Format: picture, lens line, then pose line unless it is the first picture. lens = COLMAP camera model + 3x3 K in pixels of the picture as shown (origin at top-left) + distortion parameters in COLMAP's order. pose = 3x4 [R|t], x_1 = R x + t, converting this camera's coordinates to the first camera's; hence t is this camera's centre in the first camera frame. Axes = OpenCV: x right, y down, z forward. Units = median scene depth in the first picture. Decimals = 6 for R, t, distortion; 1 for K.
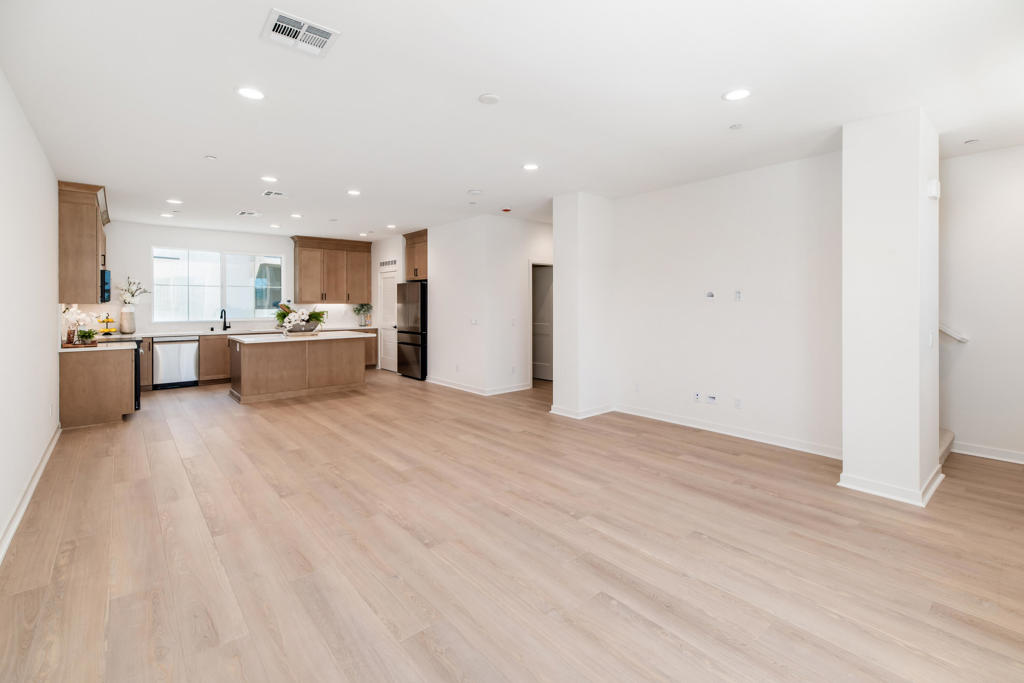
lens RADIAL K [[459.7, 0, 518.6], [0, 459.7, 303.7], [0, 0, 1]] dist [0.007708, 0.000033]
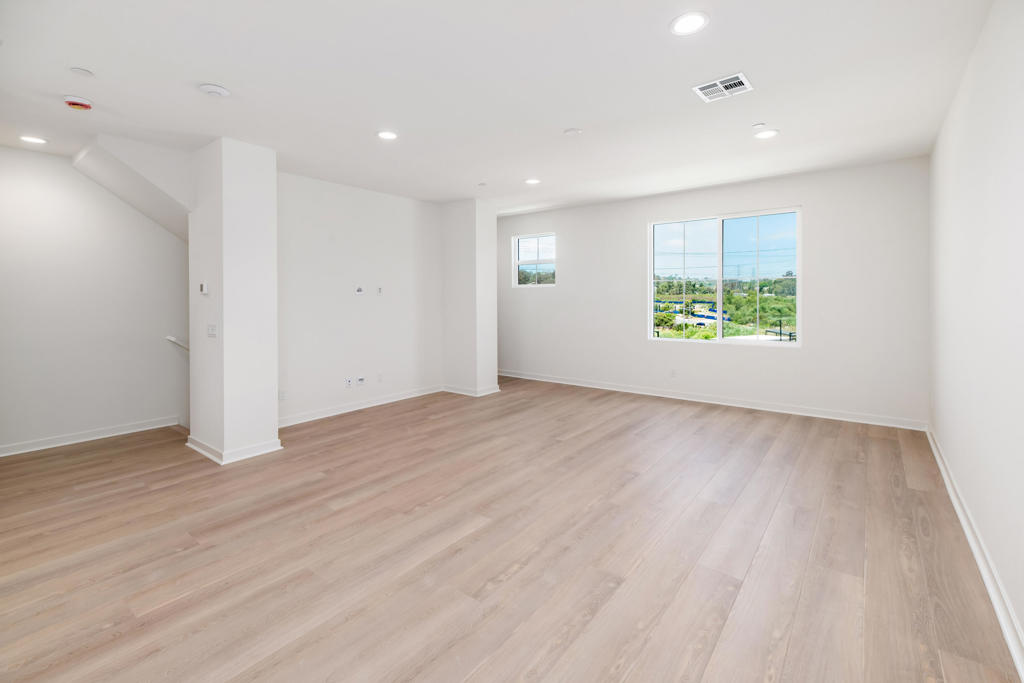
lens RADIAL K [[444.8, 0, 510.4], [0, 444.8, 294.3], [0, 0, 1]] dist [0.008162, -0.000350]
pose [[-0.179037, 0.007700, 0.983812, -0.818350], [0.009465, 0.999937, -0.006104, 0.002368], [-0.983797, 0.008219, -0.179099, 0.922660]]
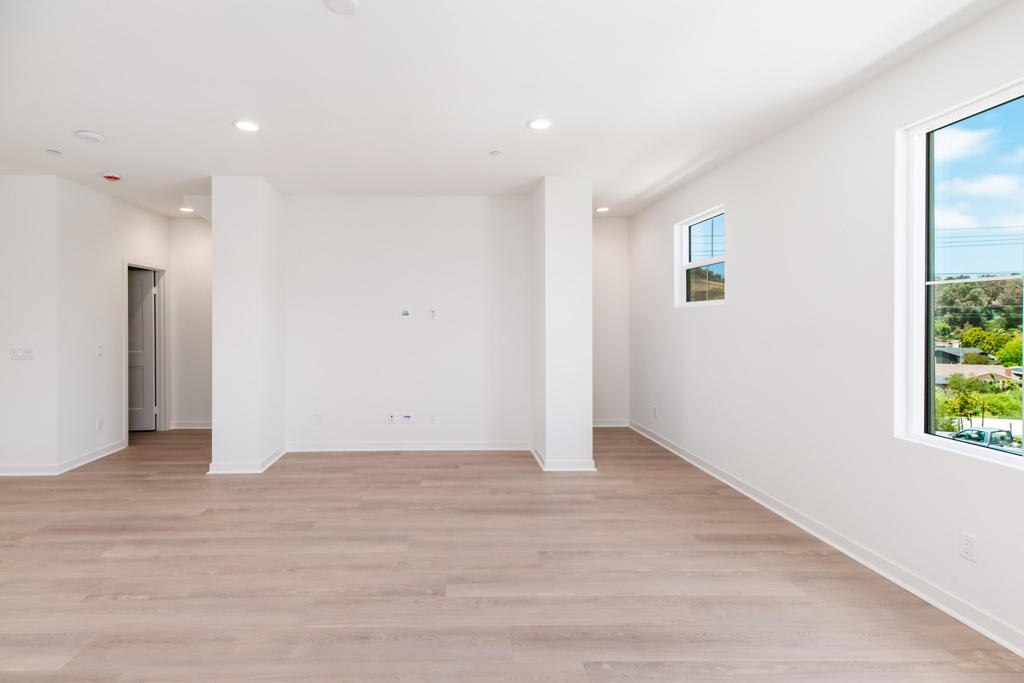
lens RADIAL K [[459.4, 0, 455.9], [0, 459.4, 324.6], [0, 0, 1]] dist [0.007607, 0.000128]
pose [[0.645134, -0.007366, 0.764034, -0.299729], [0.003038, 0.999970, 0.007075, -0.002152], [-0.764063, -0.002243, 0.645137, 0.308556]]
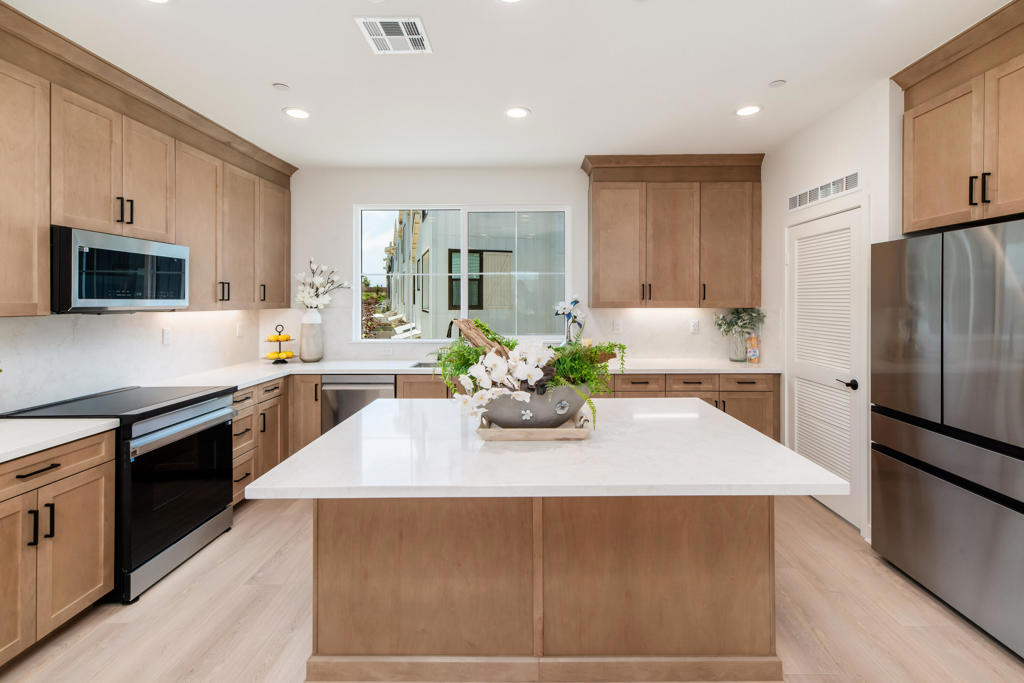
lens RADIAL K [[459.7, 0, 518.6], [0, 459.7, 303.7], [0, 0, 1]] dist [0.007708, 0.000033]
pose [[0.740463, 0.004357, -0.672083, -0.458959], [0.001671, 0.999964, 0.008324, -0.016280], [0.672095, -0.007287, 0.740429, 1.242840]]
